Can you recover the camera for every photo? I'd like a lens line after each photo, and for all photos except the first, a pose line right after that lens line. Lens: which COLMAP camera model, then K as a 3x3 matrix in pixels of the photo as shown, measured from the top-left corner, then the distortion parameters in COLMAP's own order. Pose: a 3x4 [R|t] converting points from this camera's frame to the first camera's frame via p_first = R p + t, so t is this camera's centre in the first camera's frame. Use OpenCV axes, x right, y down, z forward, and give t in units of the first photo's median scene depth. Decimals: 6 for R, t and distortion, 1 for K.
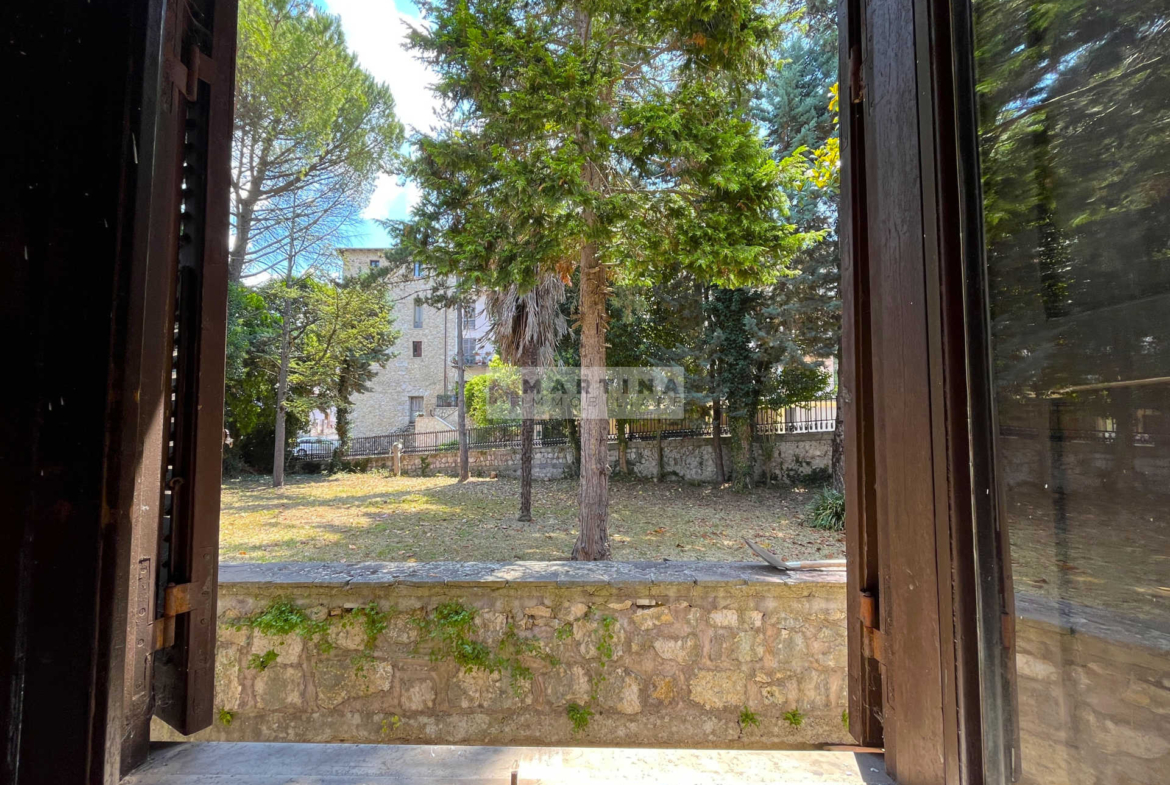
lens RADIAL K [[463.8, 0, 548.0], [0, 463.8, 418.3], [0, 0, 1]] dist [-0.003929, -0.000113]
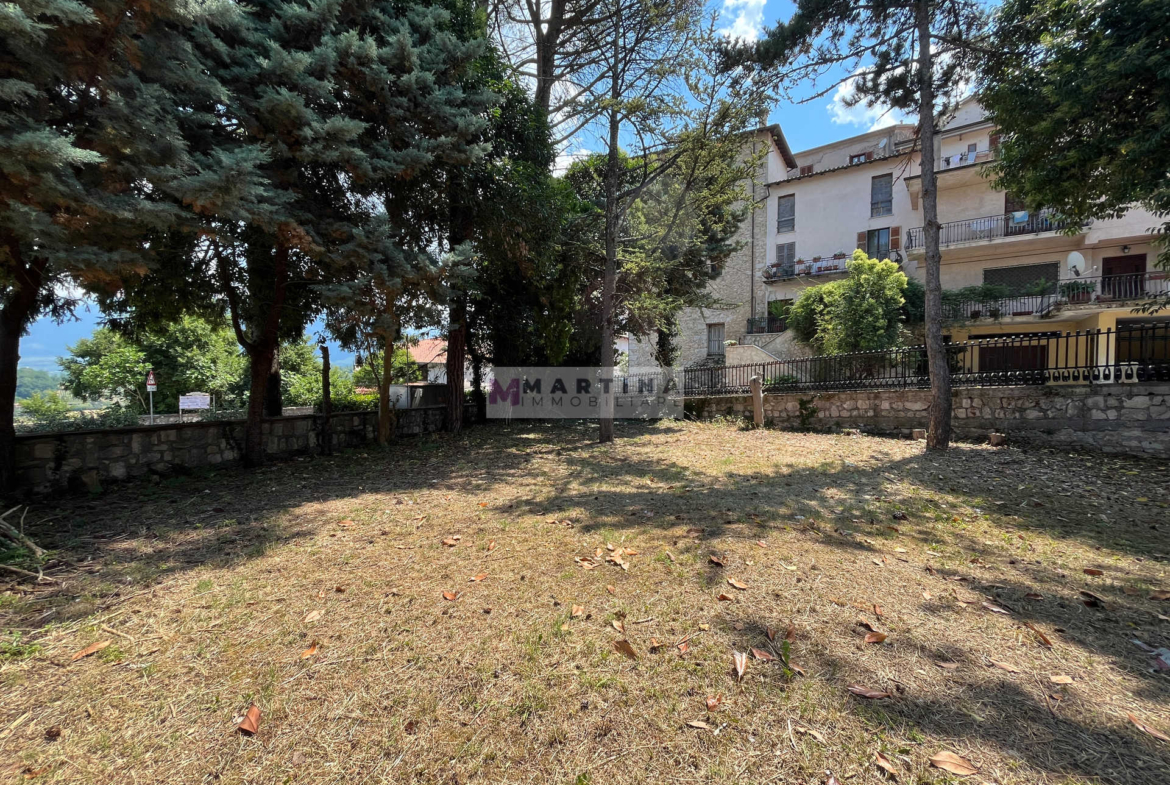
lens RADIAL K [[463.8, 0, 585.3], [0, 463.8, 391.2], [0, 0, 1]] dist [-0.003929, -0.000113]
pose [[0.891884, 0.007795, -0.452198, -0.233554], [0.025340, 0.997419, 0.067174, 0.023189], [0.451554, -0.071370, 0.889385, 0.303537]]
